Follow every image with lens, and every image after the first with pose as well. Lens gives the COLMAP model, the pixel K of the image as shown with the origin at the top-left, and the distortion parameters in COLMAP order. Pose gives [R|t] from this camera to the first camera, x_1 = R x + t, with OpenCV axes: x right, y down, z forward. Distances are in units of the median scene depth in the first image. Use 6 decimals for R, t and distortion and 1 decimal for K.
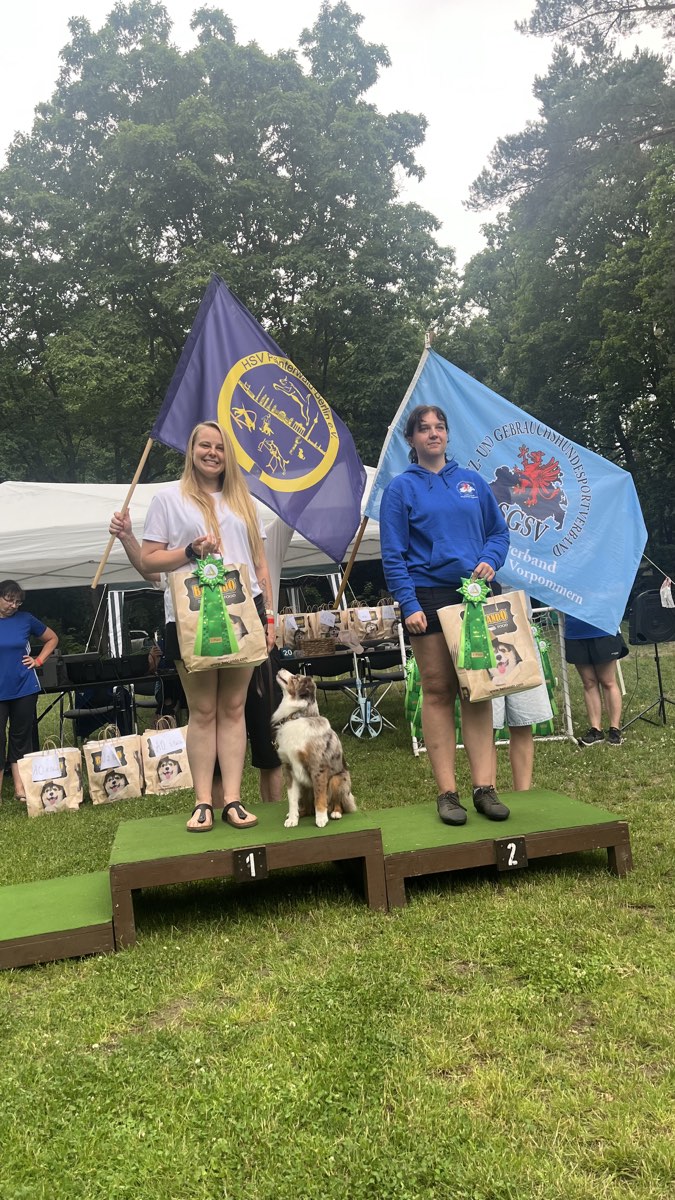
lens RADIAL K [[909.3, 0, 327.8], [0, 909.3, 590.2], [0, 0, 1]] dist [0.061665, -0.067703]
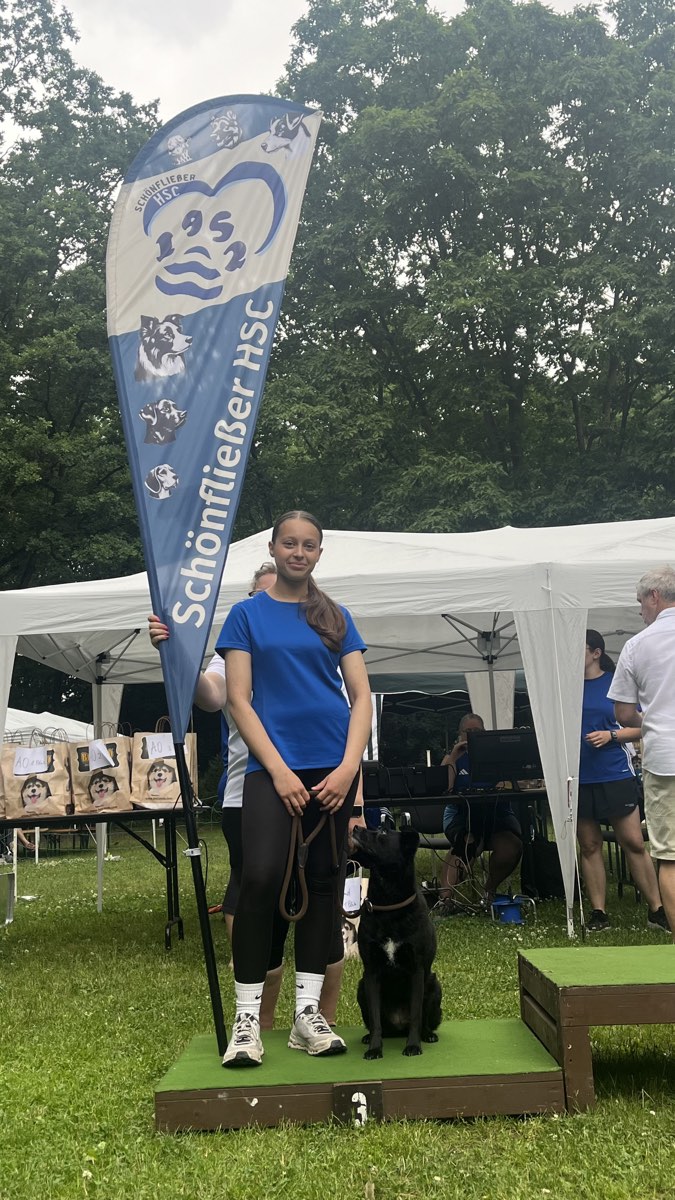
lens RADIAL K [[1258.8, 0, 330.4], [0, 1258.8, 605.3], [0, 0, 1]] dist [0.078203, -0.098923]
pose [[0.979422, 0.025940, -0.200151, -0.026484], [-0.046953, 0.993781, -0.100965, 0.014011], [0.196287, 0.108285, 0.974549, -0.000991]]
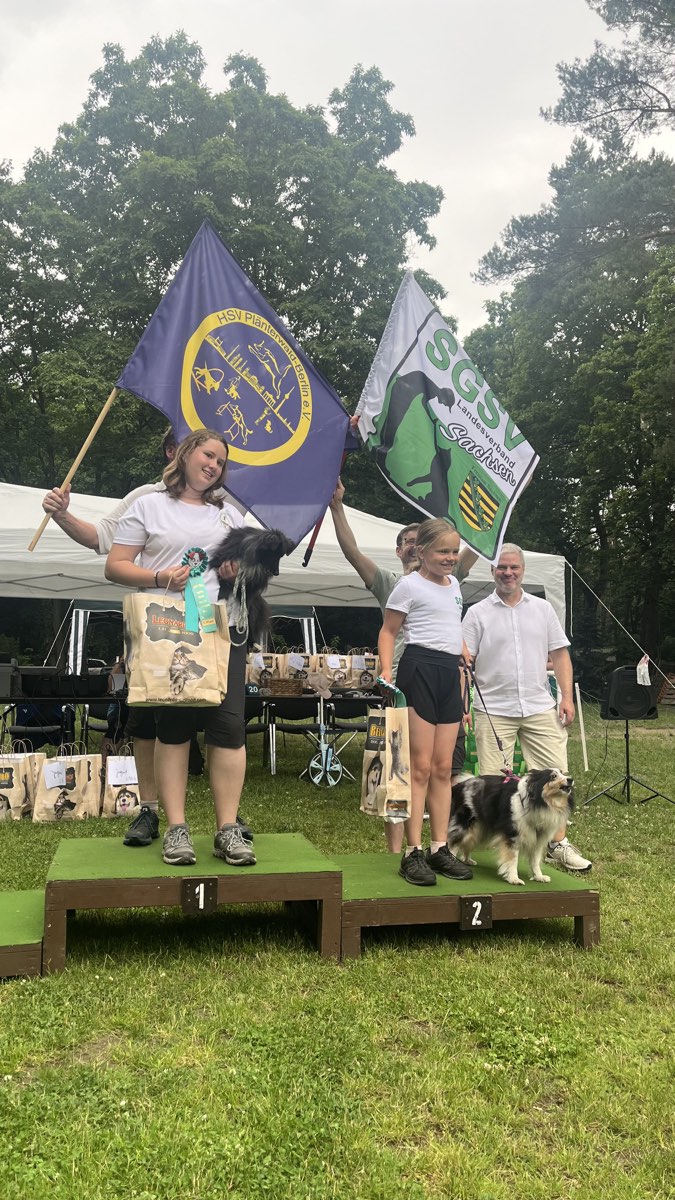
lens RADIAL K [[910.2, 0, 335.3], [0, 910.2, 606.8], [0, 0, 1]] dist [0.057359, -0.054768]
pose [[0.992482, 0.114820, 0.042384, -0.002545], [-0.112943, 0.992613, -0.044309, 0.004240], [-0.047158, 0.039189, 0.998118, 0.006693]]
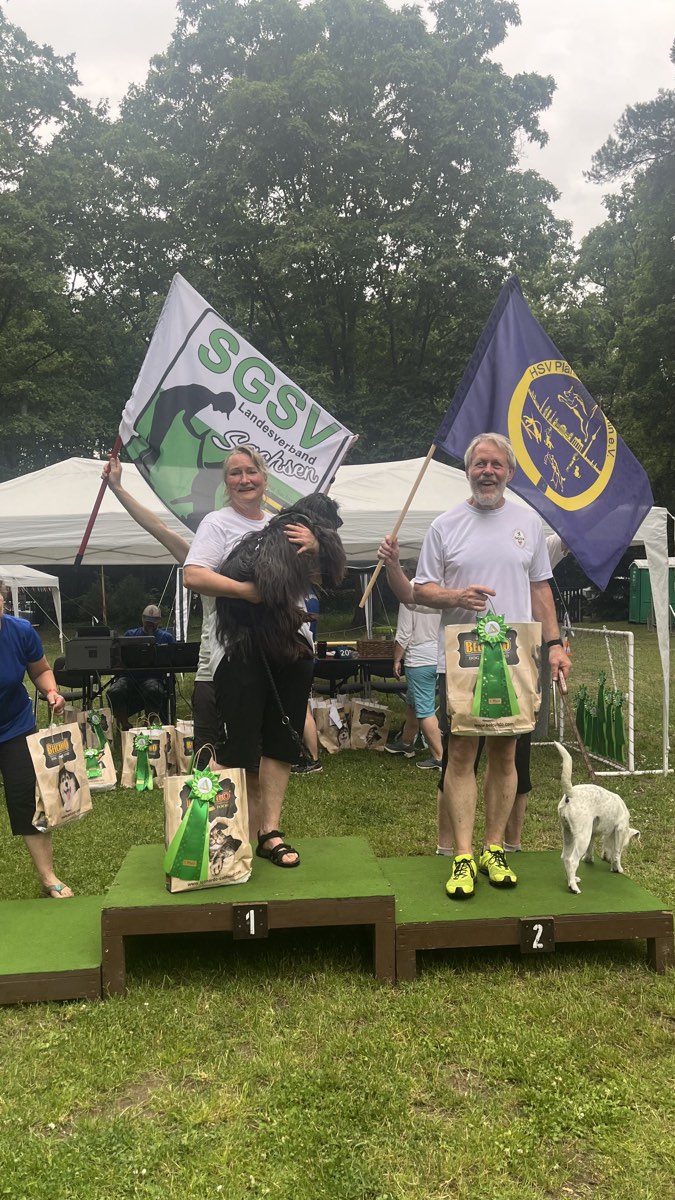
lens RADIAL K [[908.7, 0, 329.8], [0, 908.7, 608.7], [0, 0, 1]] dist [0.061083, -0.071237]
pose [[0.992834, 0.079134, -0.089544, 0.006614], [-0.074259, 0.995635, 0.056532, -0.009321], [0.093627, -0.049478, 0.994377, 0.011594]]
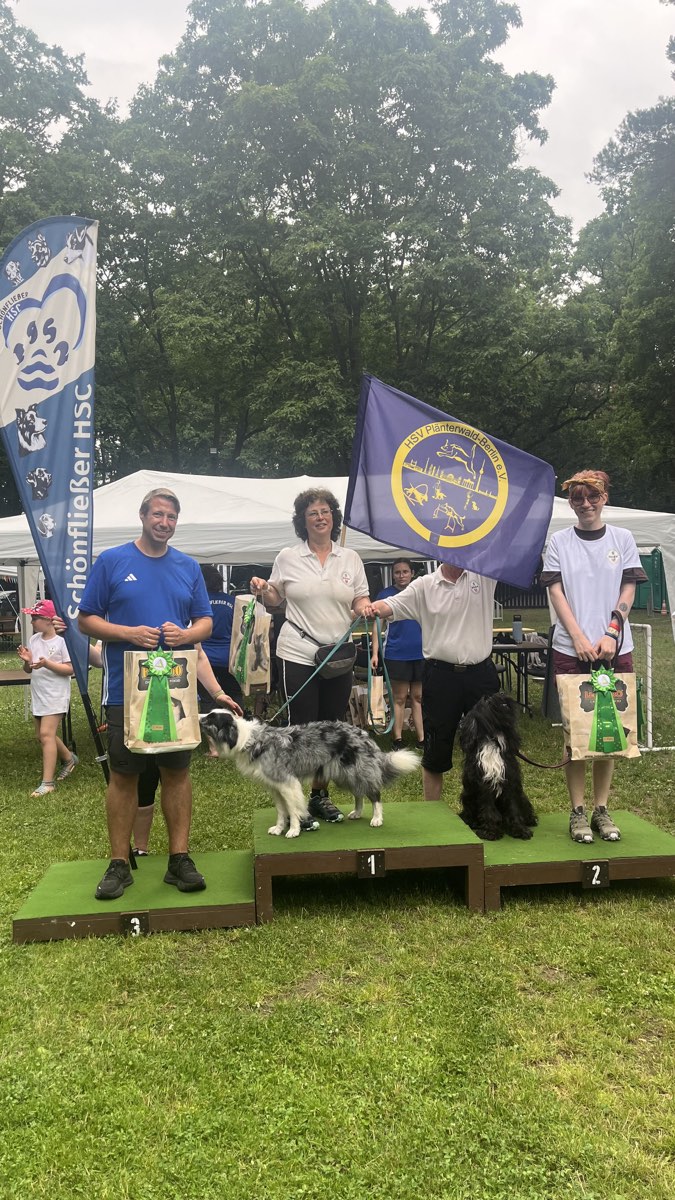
lens RADIAL K [[911.0, 0, 332.7], [0, 911.0, 600.8], [0, 0, 1]] dist [0.058414, -0.067004]
pose [[0.994198, 0.072109, -0.079822, -0.007782], [-0.067100, 0.995708, 0.063749, -0.013617], [0.084076, -0.058023, 0.994769, -0.019912]]
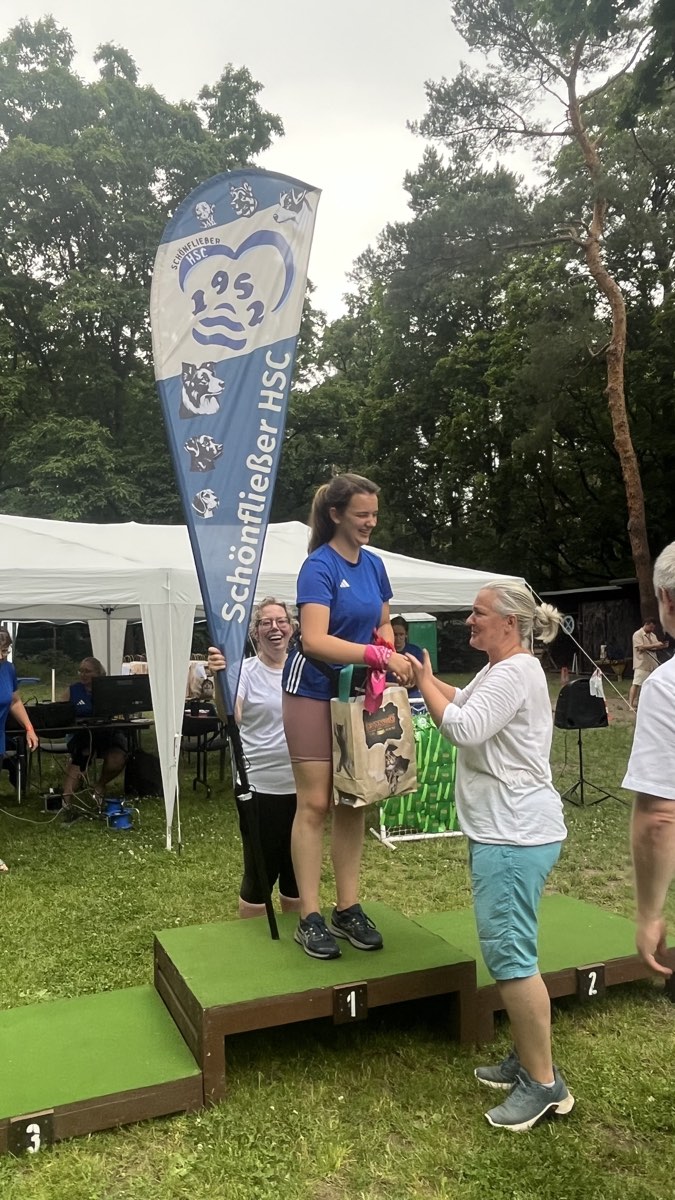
lens RADIAL K [[863.8, 0, 331.8], [0, 863.8, 604.2], [0, 0, 1]] dist [-0.004058, -0.004936]
pose [[0.973784, 0.089297, 0.209213, -0.038753], [-0.085630, 0.995973, -0.026541, -0.008889], [-0.210740, 0.007930, 0.977510, 0.019189]]
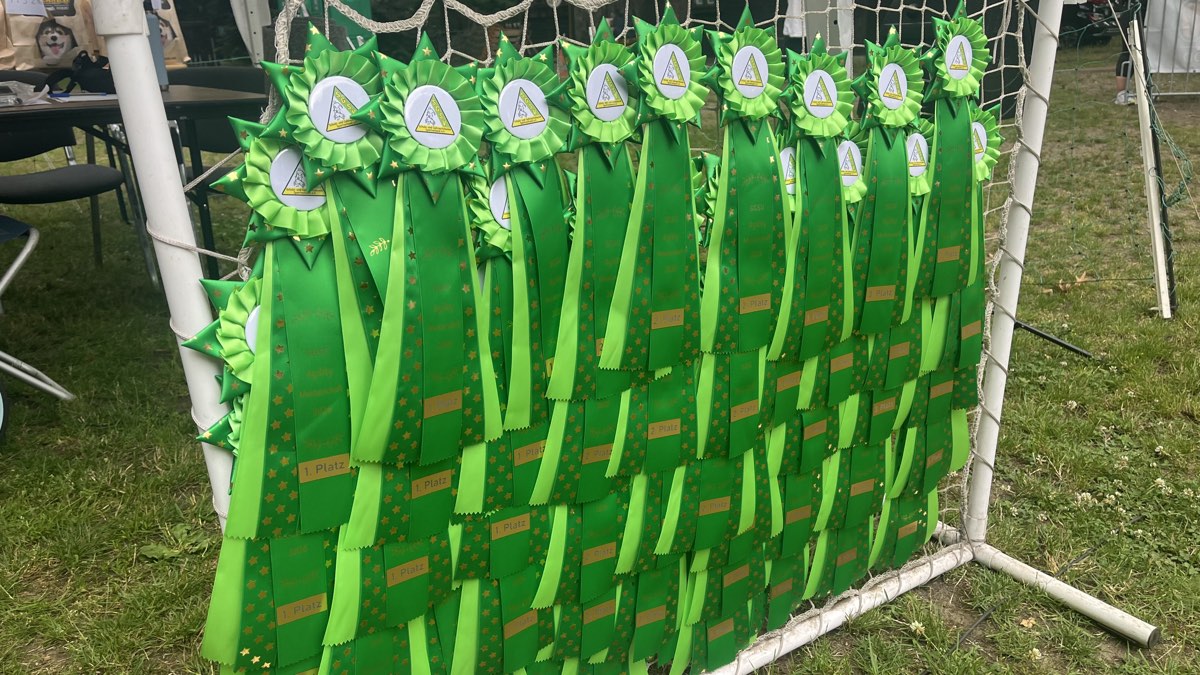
lens RADIAL K [[930.0, 0, 627.9], [0, 930.0, 335.1], [0, 0, 1]] dist [0.008644, -0.048860]
pose [[0.823020, -0.100993, 0.558962, 0.017644], [-0.076078, 0.955600, 0.284676, 0.011597], [-0.562894, -0.276819, 0.778795, 0.203827]]
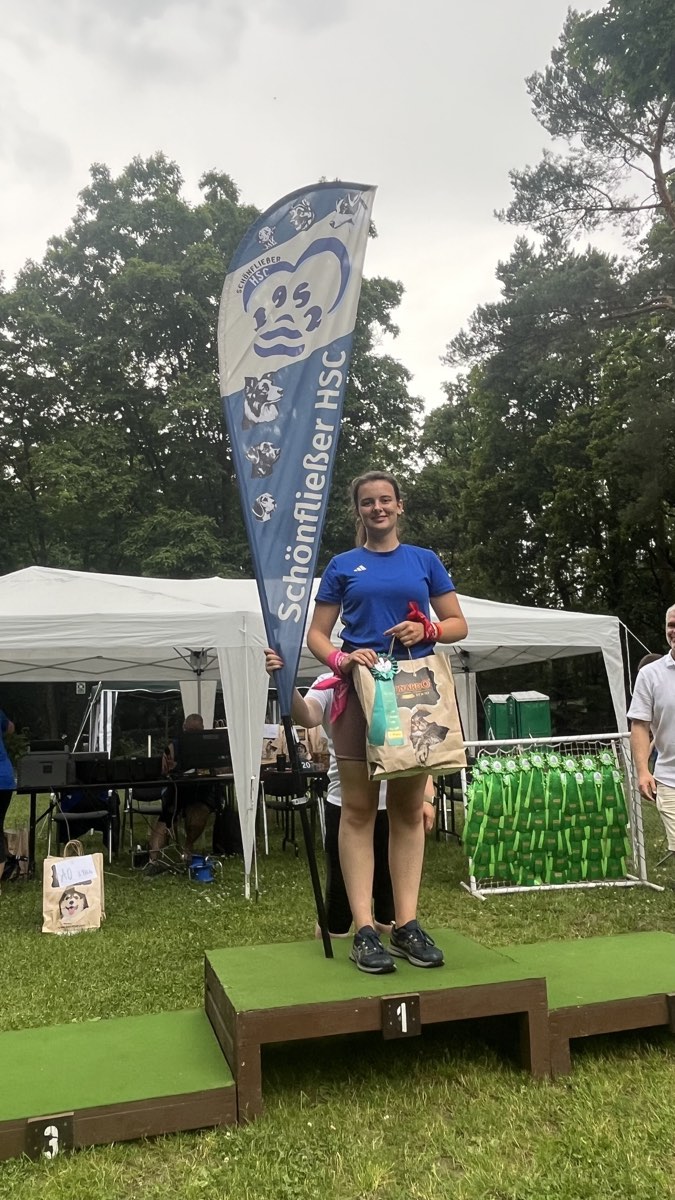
lens RADIAL K [[864.4, 0, 331.0], [0, 864.4, 602.5], [0, 0, 1]] dist [-0.000571, -0.003971]
pose [[0.994745, 0.074429, 0.070298, -0.028048], [-0.065157, 0.989882, -0.126046, 0.003751], [-0.078968, 0.120803, 0.989531, 0.022415]]
